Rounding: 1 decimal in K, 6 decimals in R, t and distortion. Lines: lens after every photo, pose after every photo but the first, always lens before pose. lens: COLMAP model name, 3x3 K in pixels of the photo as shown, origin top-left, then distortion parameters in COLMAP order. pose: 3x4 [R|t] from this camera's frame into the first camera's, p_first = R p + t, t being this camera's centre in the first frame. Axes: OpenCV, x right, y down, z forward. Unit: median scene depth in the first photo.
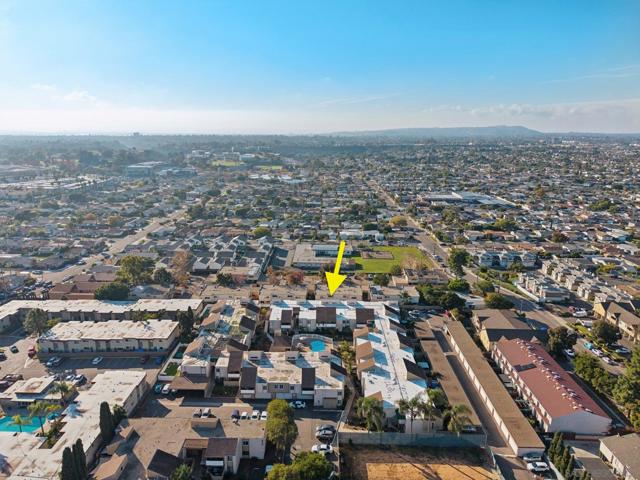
lens RADIAL K [[429.8, 0, 320.3], [0, 429.8, 241.1], [0, 0, 1]] dist [0.016445, -0.009153]
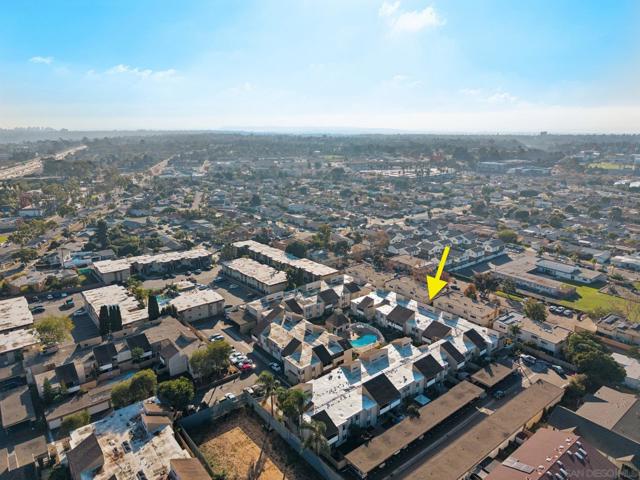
lens RADIAL K [[429.8, 0, 323.7], [0, 429.8, 240.9], [0, 0, 1]] dist [0.016445, -0.009153]
pose [[0.643995, 0.191349, -0.740713, 0.531086], [-0.191571, 0.977702, 0.086014, -0.029302], [0.740655, 0.086507, 0.666293, 0.242195]]
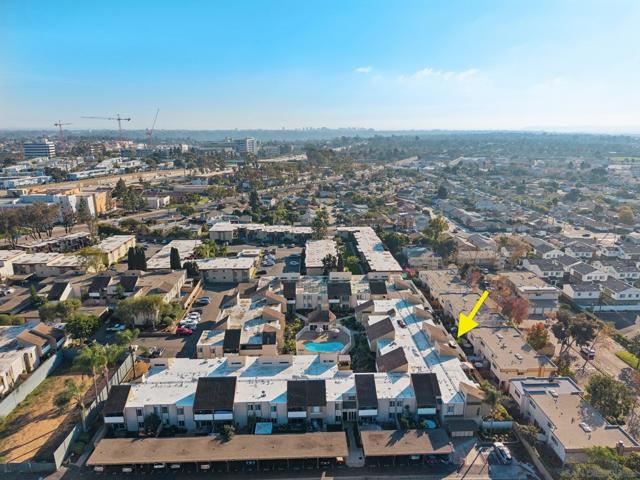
lens RADIAL K [[429.8, 0, 322.7], [0, 429.8, 236.8], [0, 0, 1]] dist [0.016445, -0.009153]
pose [[0.059184, 0.243851, -0.968005, 0.613748], [-0.256693, 0.940815, 0.221307, -0.095878], [0.964679, 0.235382, 0.118276, 0.759596]]
